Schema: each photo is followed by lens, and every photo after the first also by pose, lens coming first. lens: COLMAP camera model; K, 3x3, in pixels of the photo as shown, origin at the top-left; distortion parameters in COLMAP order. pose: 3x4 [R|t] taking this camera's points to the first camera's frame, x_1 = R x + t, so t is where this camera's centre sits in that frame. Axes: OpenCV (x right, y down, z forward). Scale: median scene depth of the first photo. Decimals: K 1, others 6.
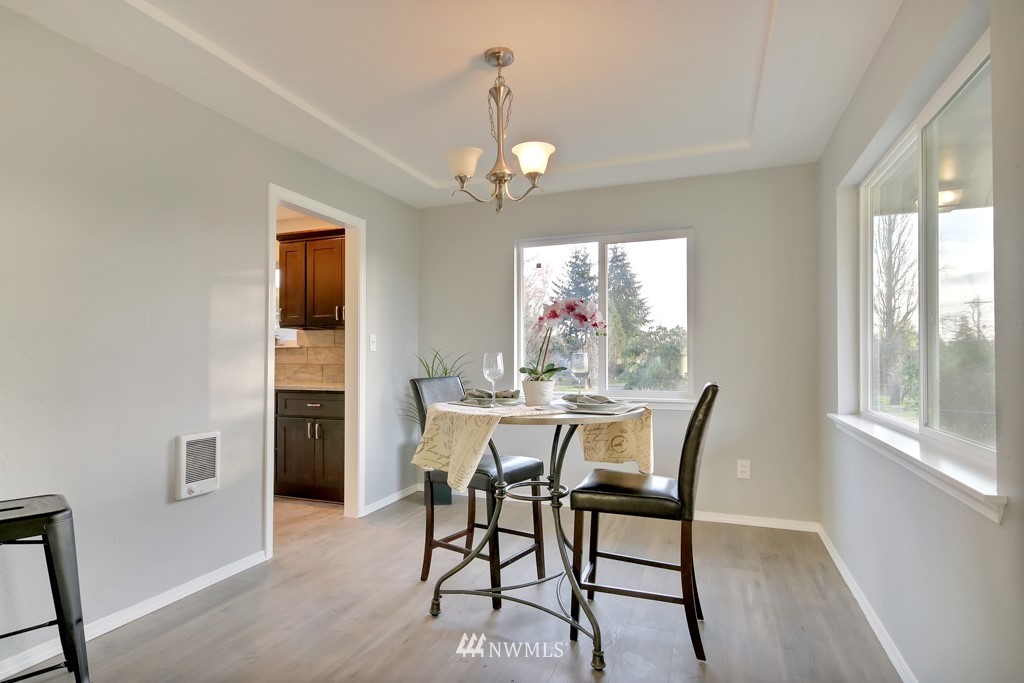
lens RADIAL K [[527.1, 0, 511.3], [0, 527.1, 349.7], [0, 0, 1]] dist [0.010007, -0.004163]
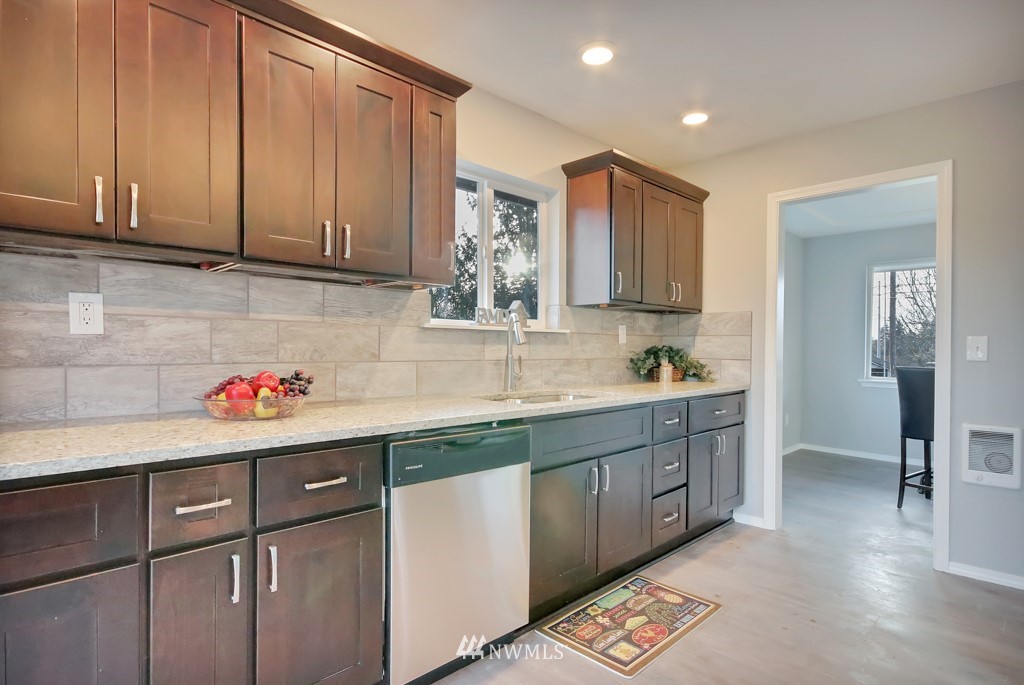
lens RADIAL K [[527.1, 0, 508.2], [0, 527.1, 351.9], [0, 0, 1]] dist [0.010007, -0.004163]
pose [[0.416734, 0.000119, 0.909029, -1.011891], [-0.018551, 0.999793, 0.008374, 0.014695], [-0.908839, -0.020353, 0.416649, 0.807634]]
